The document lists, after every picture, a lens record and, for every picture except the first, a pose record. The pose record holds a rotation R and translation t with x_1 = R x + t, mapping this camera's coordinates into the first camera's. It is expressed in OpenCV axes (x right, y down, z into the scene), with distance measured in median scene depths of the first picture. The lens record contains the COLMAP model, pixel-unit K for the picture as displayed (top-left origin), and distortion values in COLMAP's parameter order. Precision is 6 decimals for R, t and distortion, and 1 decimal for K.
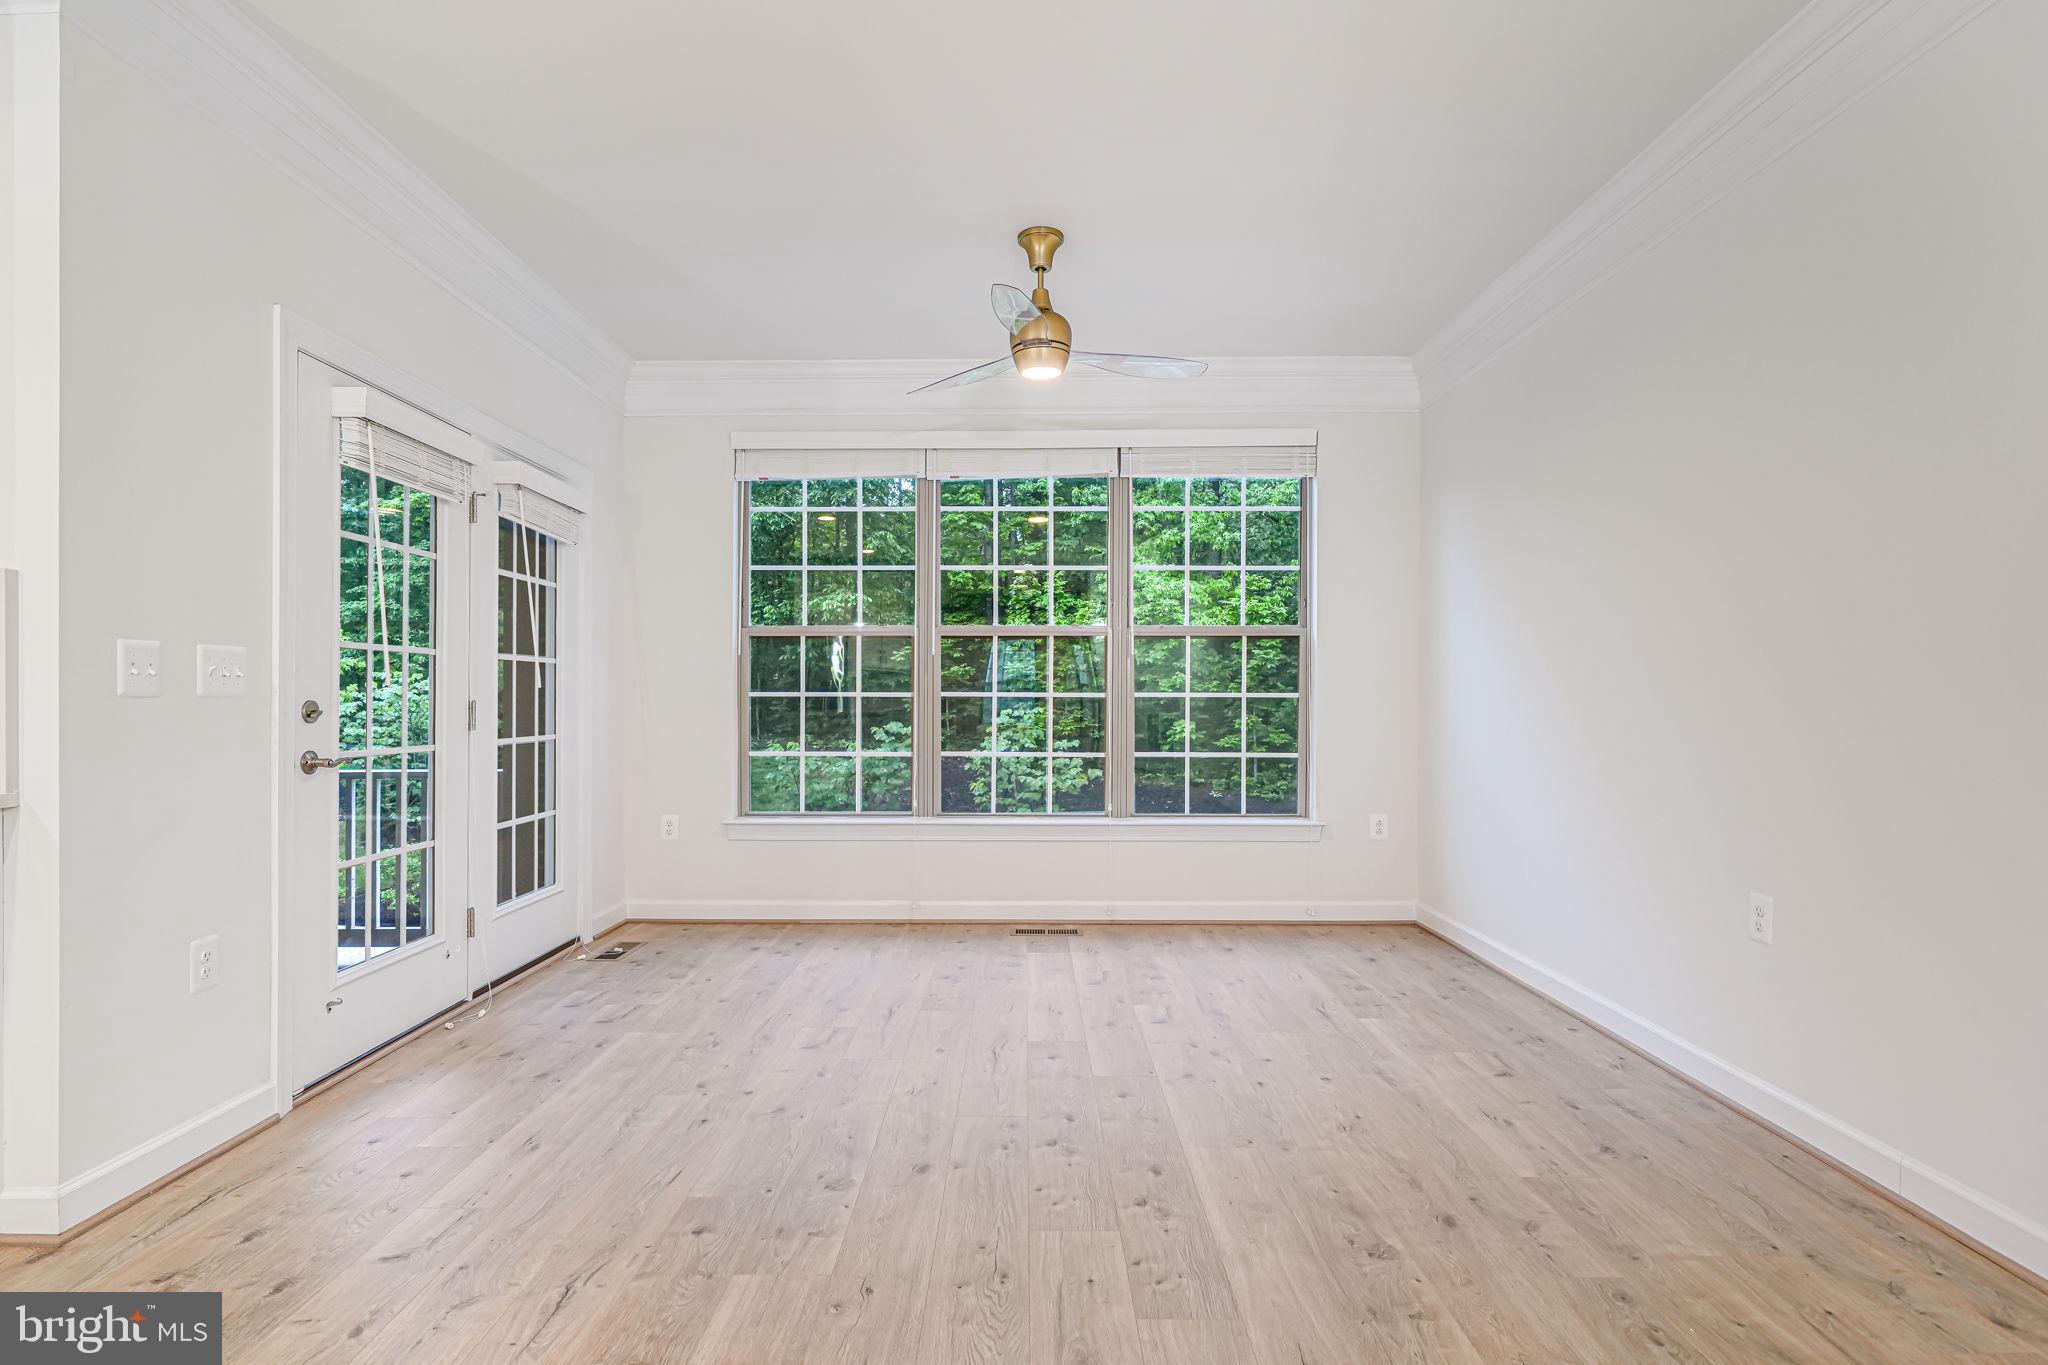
lens RADIAL K [[1063.1, 0, 1026.0], [0, 1063.1, 699.3], [0, 0, 1]] dist [0.003117, 0.000501]
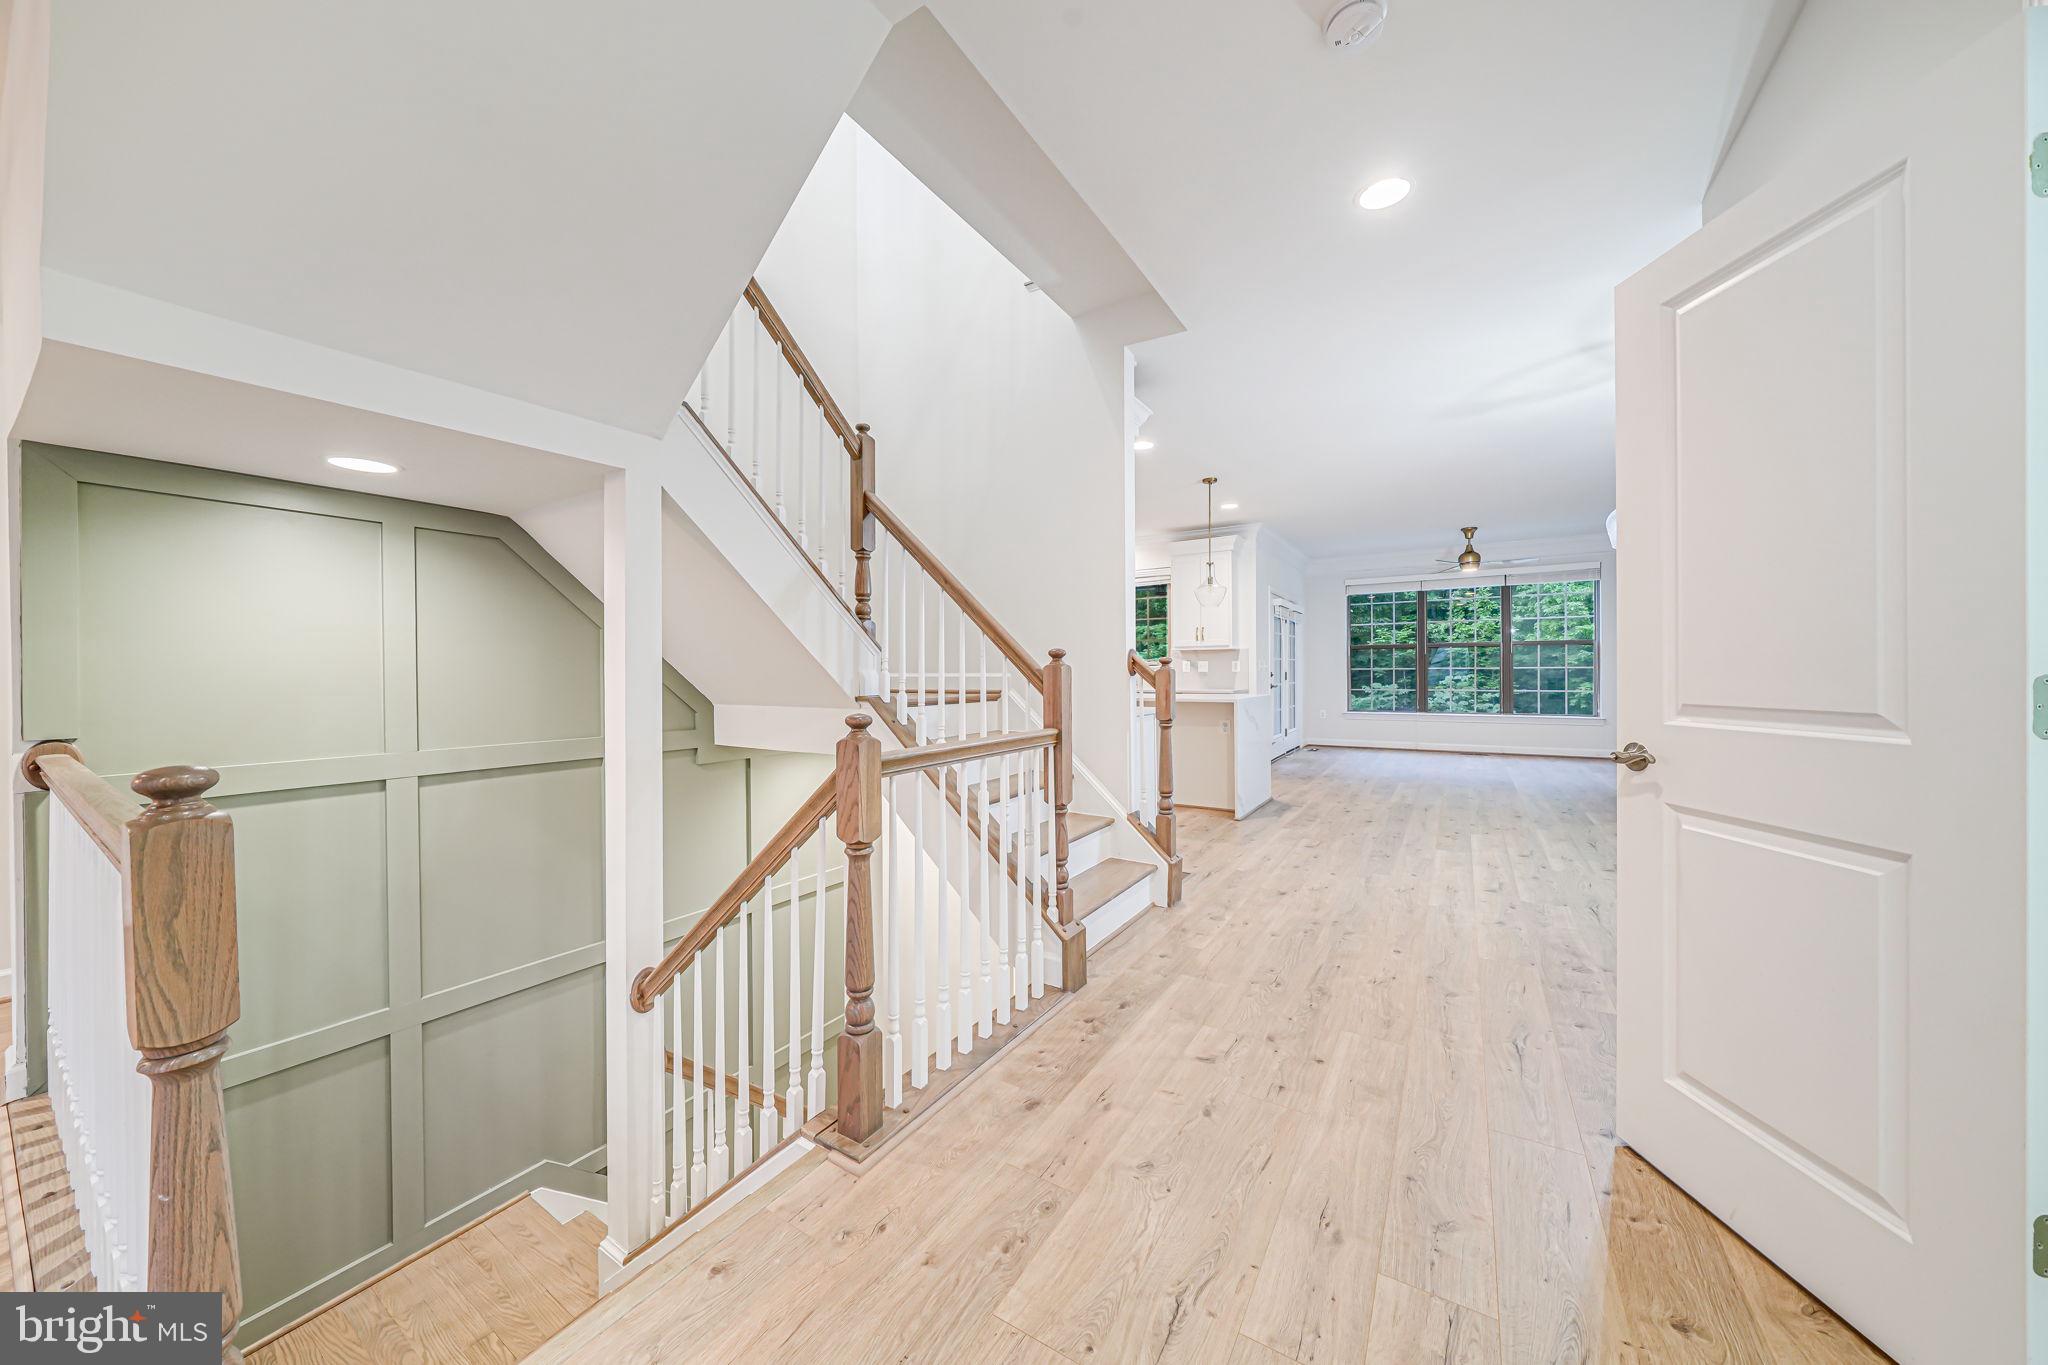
lens RADIAL K [[700.2, 0, 1023.0], [0, 700.2, 664.0], [0, 0, 1]] dist [-0.002812, 0.000248]
pose [[0.849649, -0.014881, -0.527139, -0.020610], [0.007768, 0.999846, -0.015705, 0.003142], [0.527292, 0.009249, 0.849634, -1.361407]]
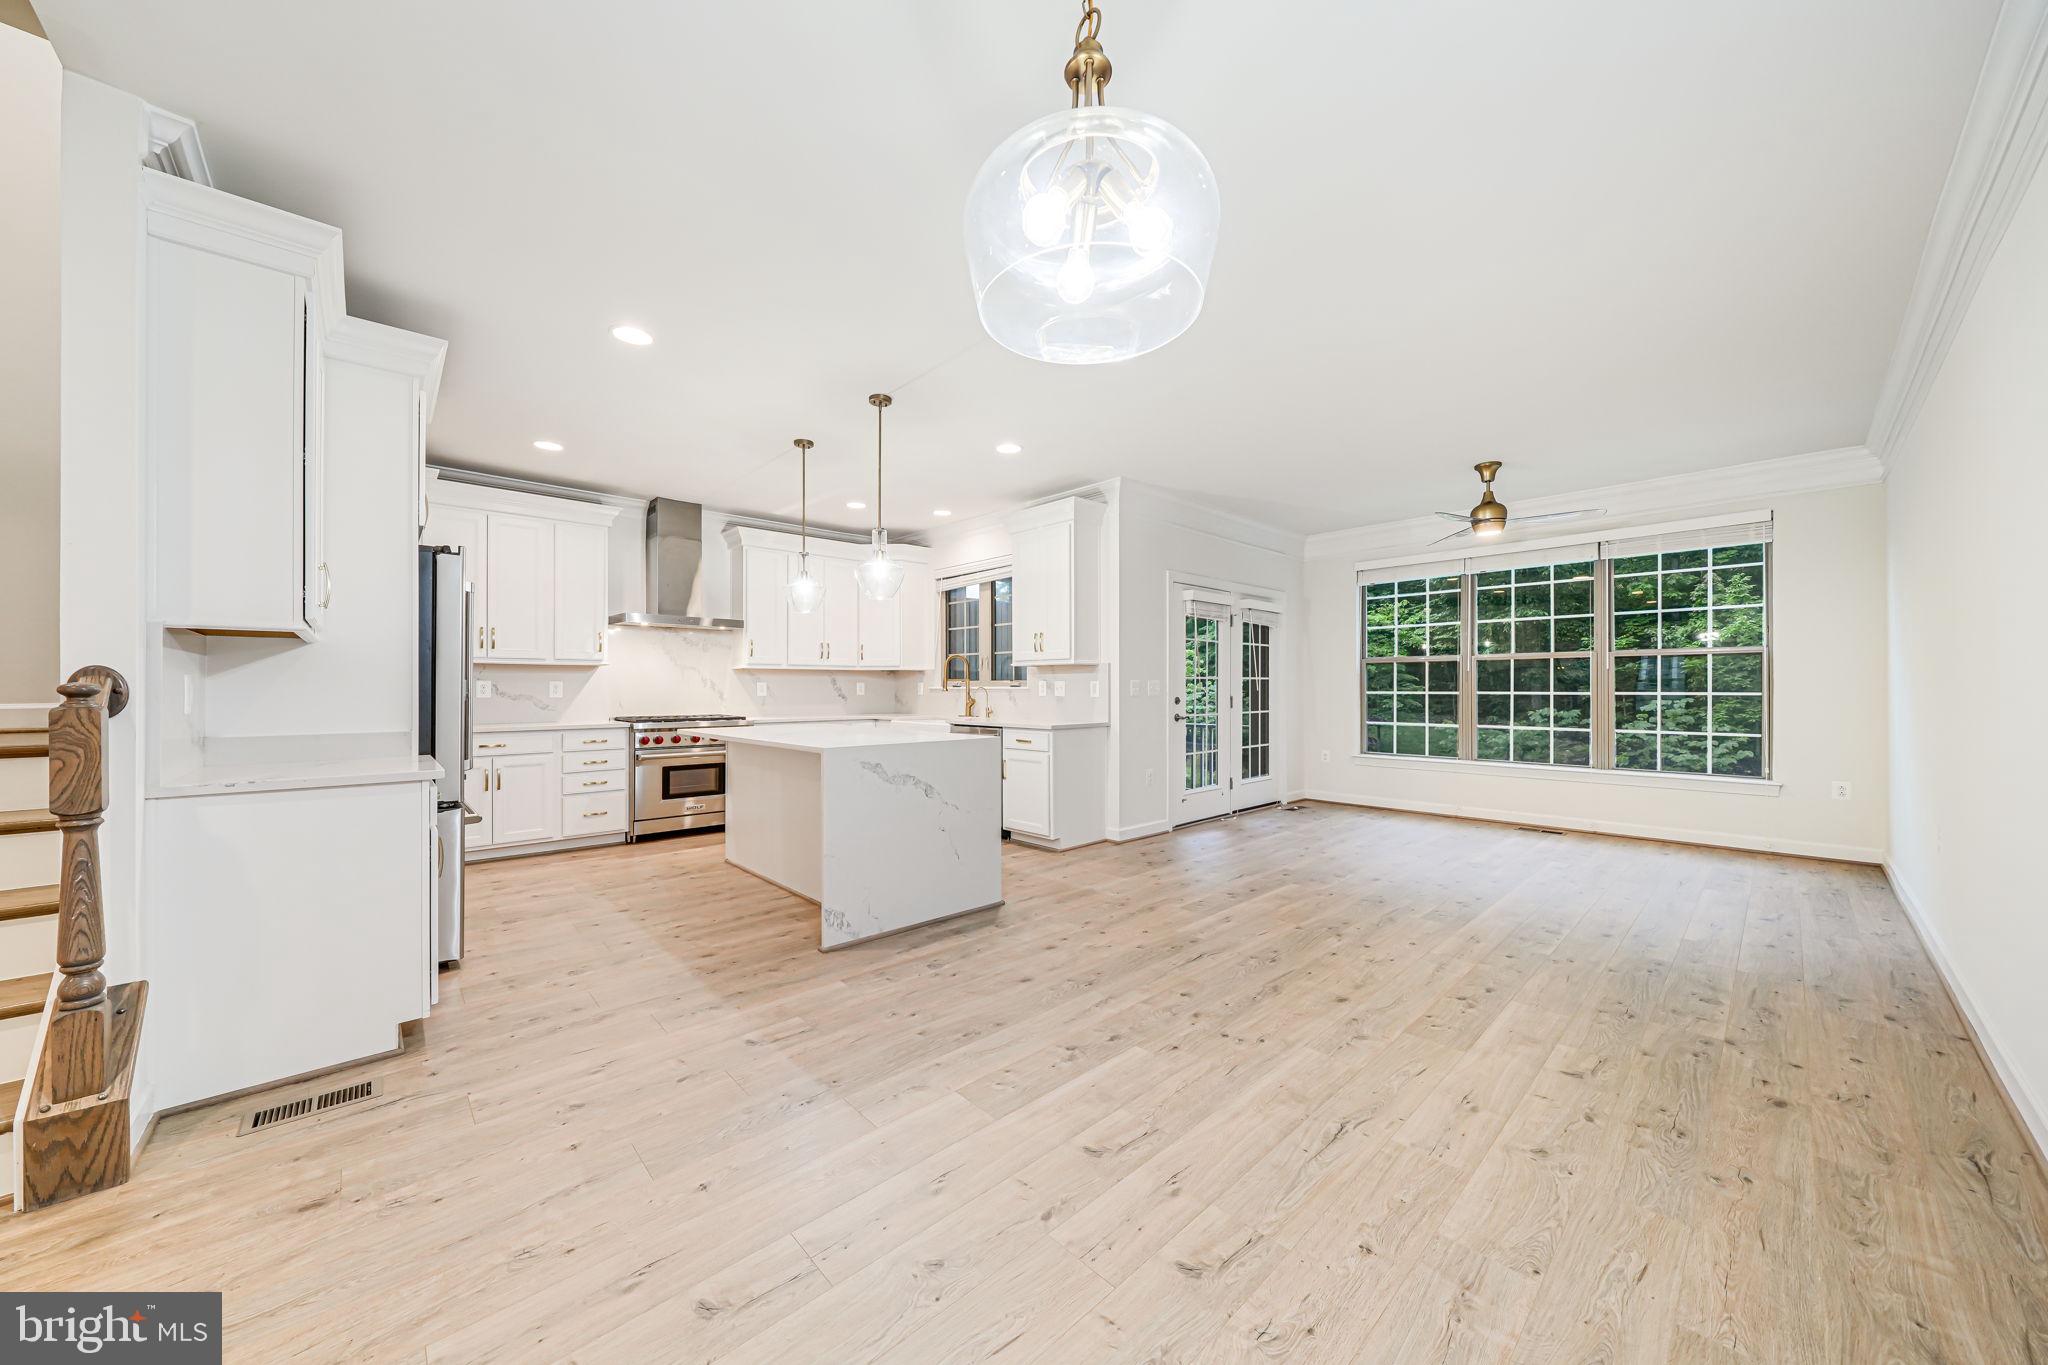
lens RADIAL K [[700.2, 0, 1010.1], [0, 700.2, 685.4], [0, 0, 1]] dist [-0.002812, 0.000248]
pose [[0.672342, -0.004740, -0.740226, 0.333163], [0.001590, 0.999986, -0.004959, -0.016185], [0.740239, 0.002157, 0.672340, -0.476961]]
